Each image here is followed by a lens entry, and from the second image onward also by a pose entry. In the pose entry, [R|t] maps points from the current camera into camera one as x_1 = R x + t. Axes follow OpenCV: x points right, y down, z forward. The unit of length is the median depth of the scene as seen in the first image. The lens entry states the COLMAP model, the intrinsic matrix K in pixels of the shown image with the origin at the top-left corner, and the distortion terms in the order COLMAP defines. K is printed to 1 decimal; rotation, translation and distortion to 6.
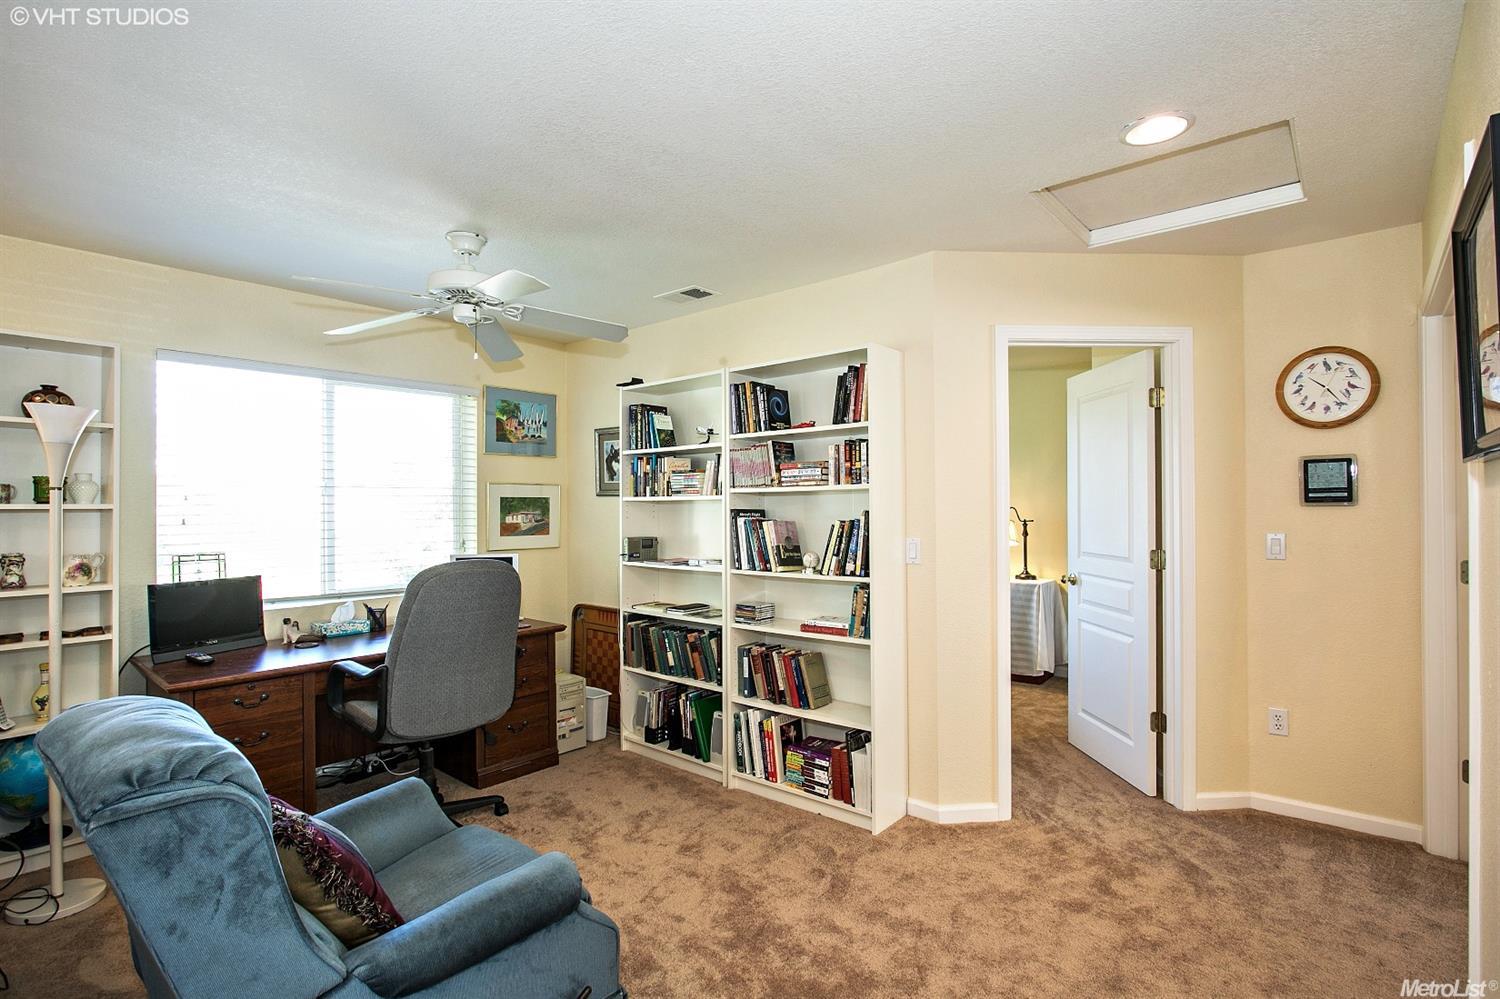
lens RADIAL K [[719.2, 0, 758.6], [0, 719.2, 503.0], [0, 0, 1]] dist [-0.009492, 0.001710]
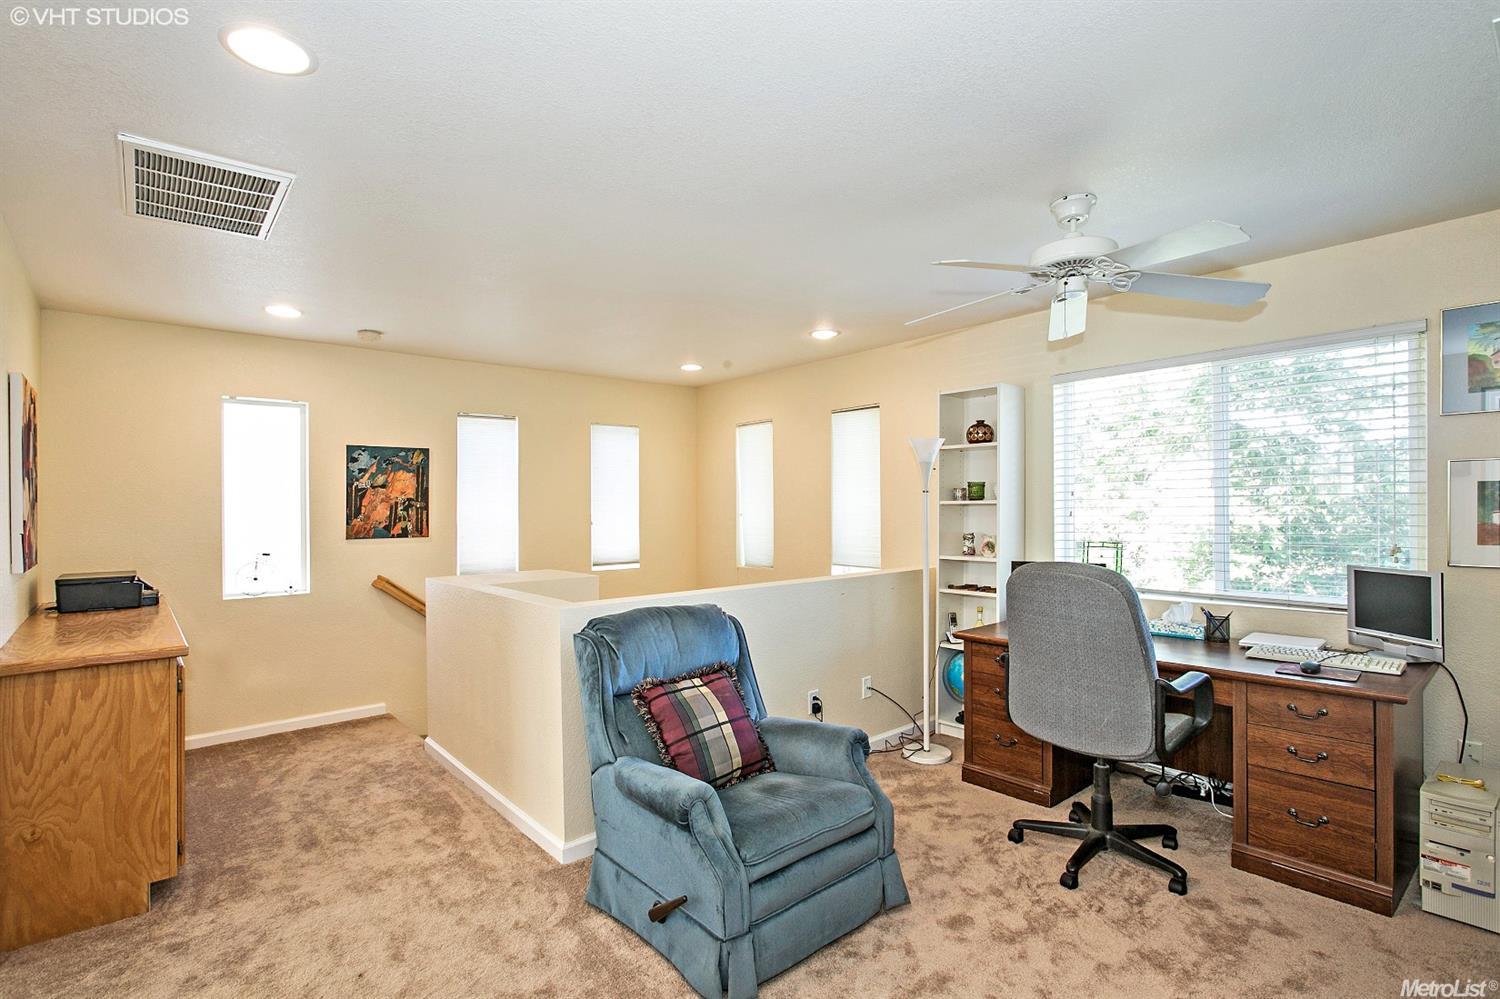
lens RADIAL K [[719.2, 0, 754.4], [0, 719.2, 498.4], [0, 0, 1]] dist [-0.009492, 0.001710]
pose [[-0.134593, -0.000794, -0.990901, 0.460103], [0.016519, 0.999859, -0.003045, -0.004639], [0.990763, -0.016778, -0.134561, 0.619336]]
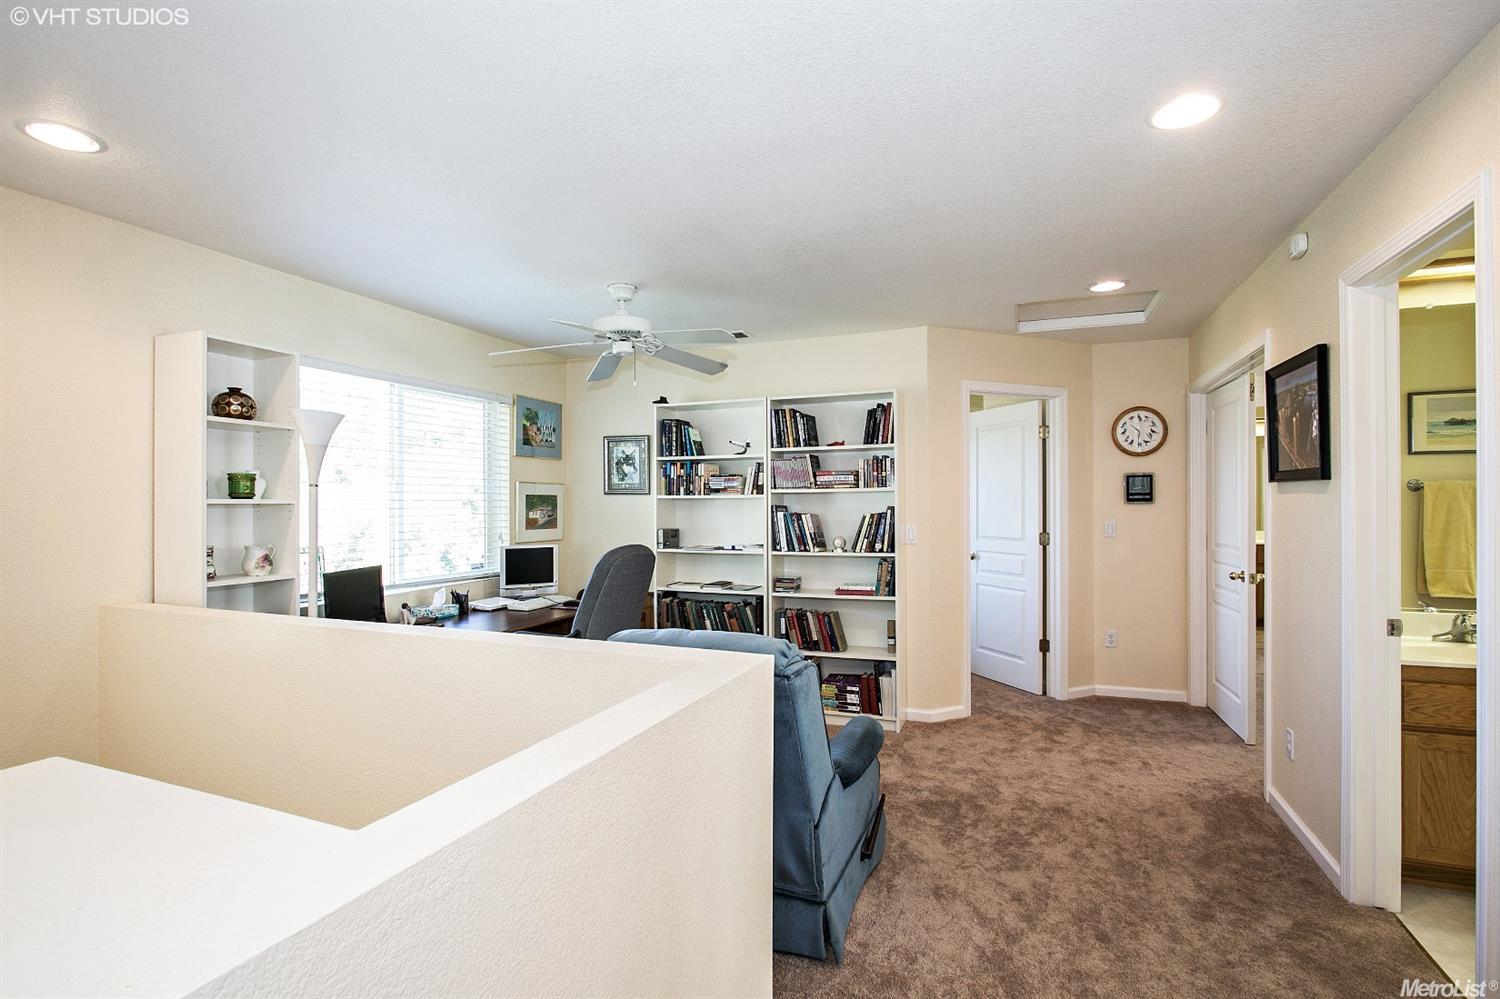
lens RADIAL K [[719.2, 0, 746.1], [0, 719.2, 503.9], [0, 0, 1]] dist [-0.009492, 0.001710]
pose [[0.942687, 0.002512, 0.333668, -0.551794], [-0.003110, 0.999994, 0.001257, 0.004805], [-0.333663, -0.002223, 0.942690, -0.227187]]
